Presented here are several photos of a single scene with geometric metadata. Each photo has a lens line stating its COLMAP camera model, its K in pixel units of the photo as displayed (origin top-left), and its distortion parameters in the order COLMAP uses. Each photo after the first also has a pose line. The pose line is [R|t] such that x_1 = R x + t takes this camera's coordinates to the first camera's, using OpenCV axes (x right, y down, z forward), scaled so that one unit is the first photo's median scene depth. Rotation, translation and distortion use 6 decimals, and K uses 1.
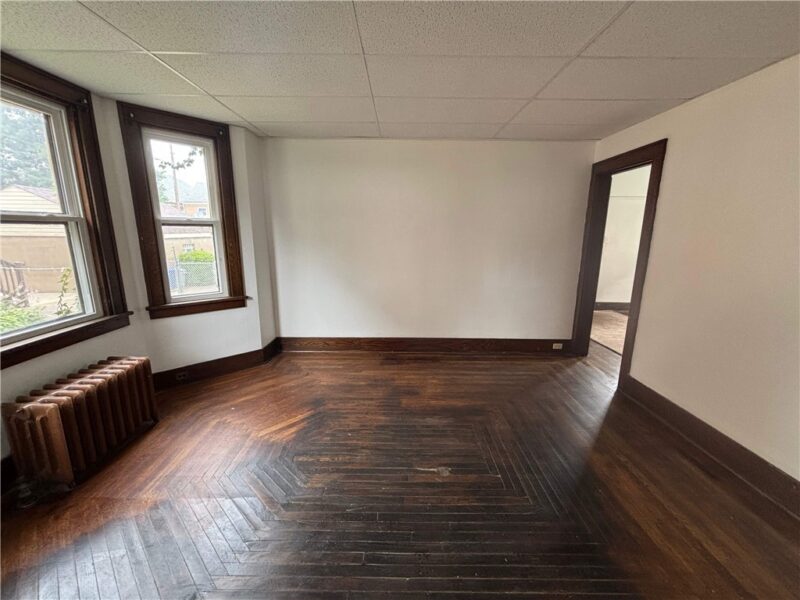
lens RADIAL K [[324.1, 0, 400.0], [0, 324.1, 300.0], [0, 0, 1]] dist [0.001074, 0.000179]
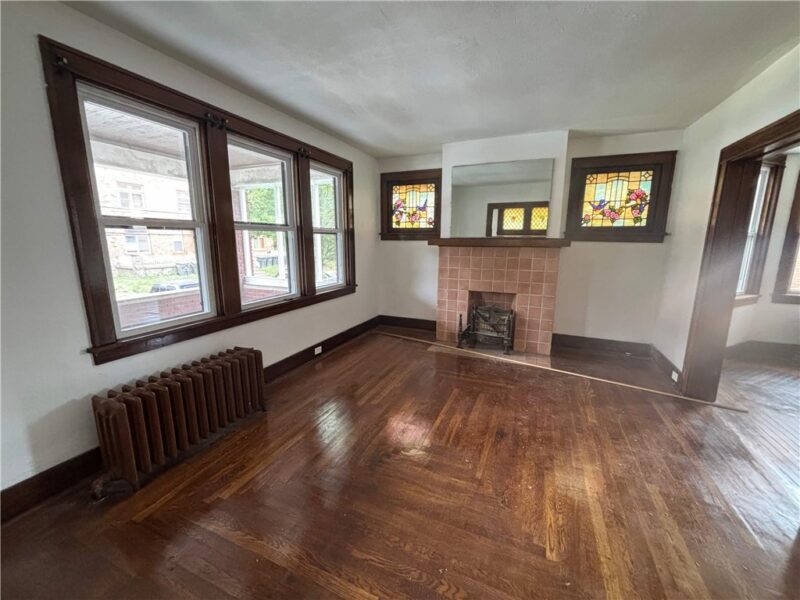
lens RADIAL K [[307.2, 0, 400.0], [0, 307.2, 300.0], [0, 0, 1]] dist [0.000405, -0.000019]
pose [[0.928184, 0.083200, -0.362701, 0.028389], [-0.087674, 0.996141, 0.004139, -0.074991], [0.361646, 0.027958, 0.931896, 0.348283]]
